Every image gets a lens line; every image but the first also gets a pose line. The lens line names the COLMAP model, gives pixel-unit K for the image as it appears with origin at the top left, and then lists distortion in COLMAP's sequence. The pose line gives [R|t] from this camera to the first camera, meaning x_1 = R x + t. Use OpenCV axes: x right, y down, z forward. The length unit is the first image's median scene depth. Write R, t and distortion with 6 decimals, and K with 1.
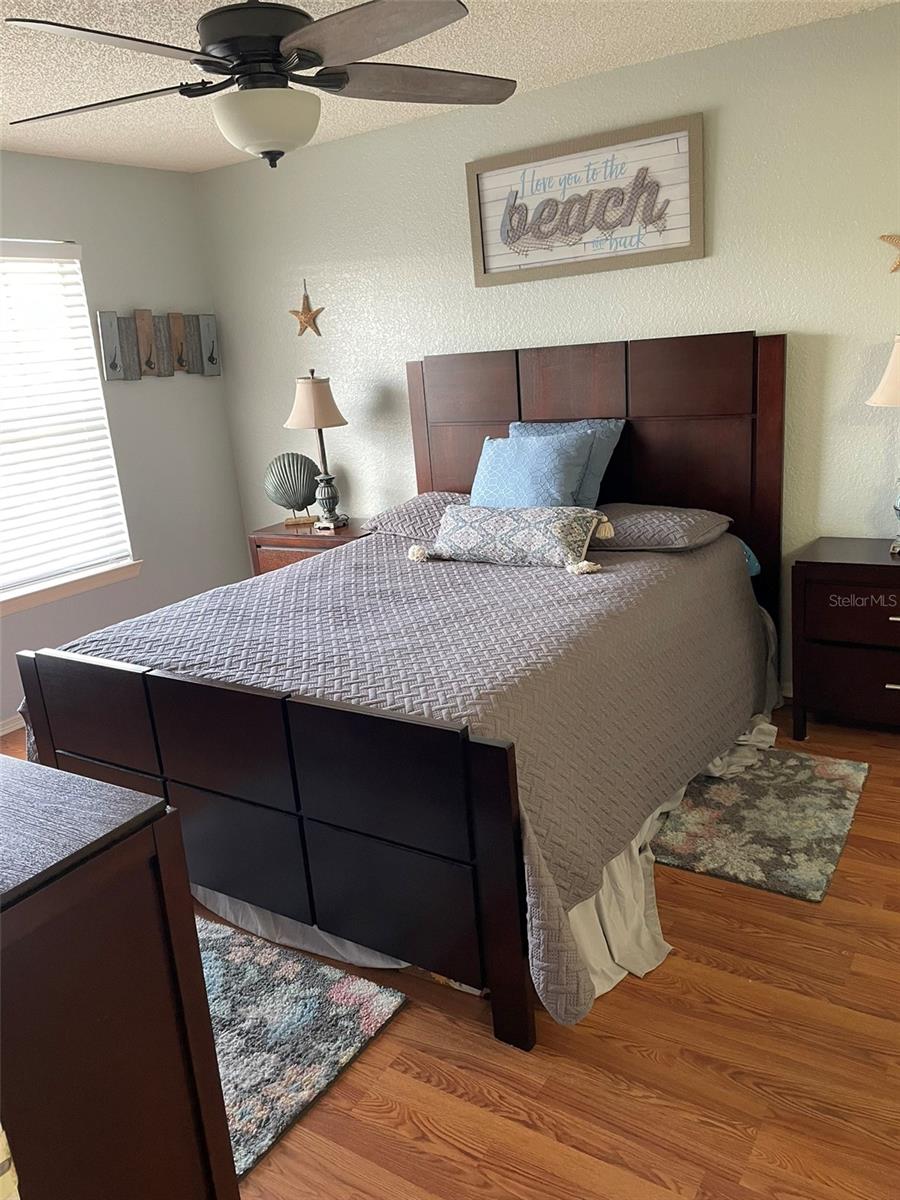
lens RADIAL K [[914.6, 0, 453.3], [0, 914.6, 597.6], [0, 0, 1]] dist [0.098569, -0.139179]
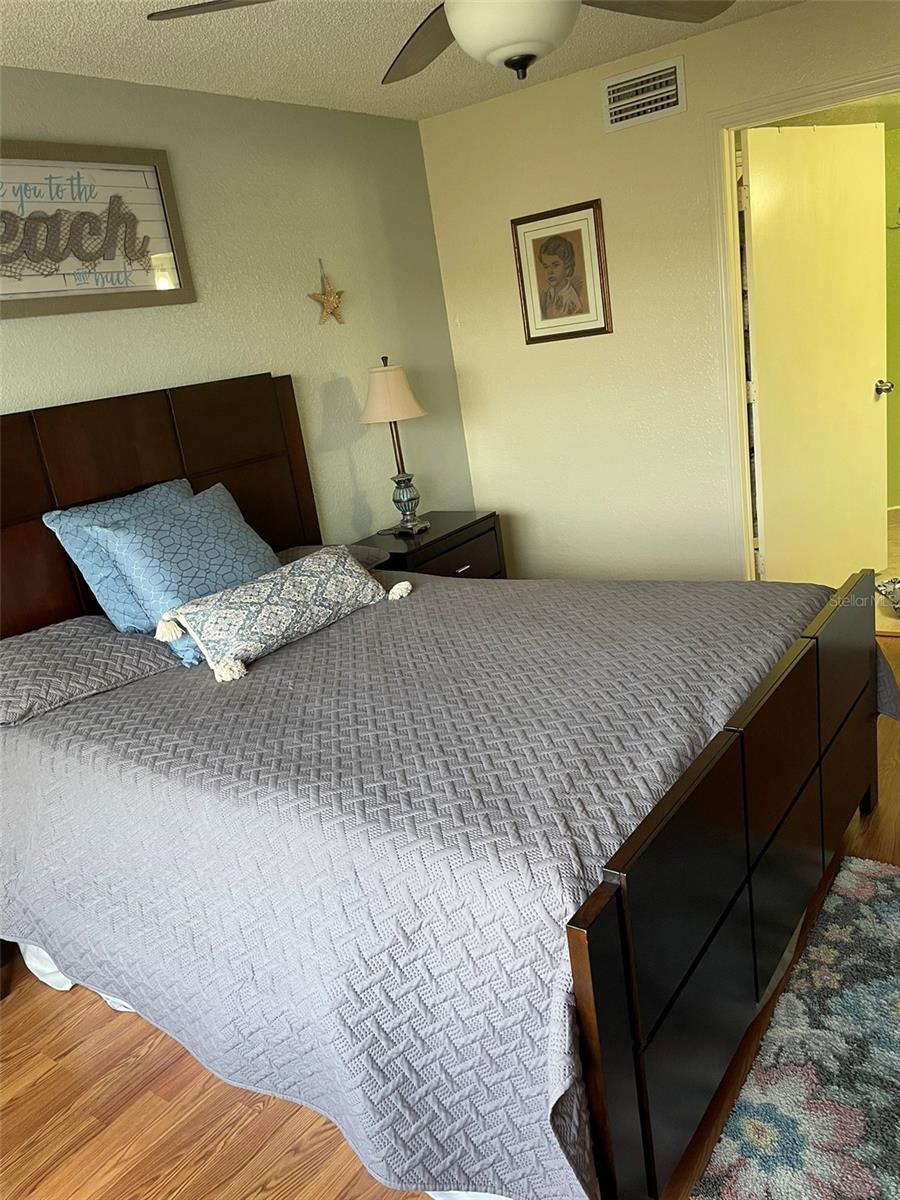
lens RADIAL K [[914.6, 0, 453.3], [0, 914.6, 597.6], [0, 0, 1]] dist [0.098569, -0.139179]
pose [[0.033243, -0.205822, 0.978025, -0.692504], [0.403460, 0.898052, 0.175278, -0.149633], [-0.914393, 0.388767, 0.112895, 0.746537]]
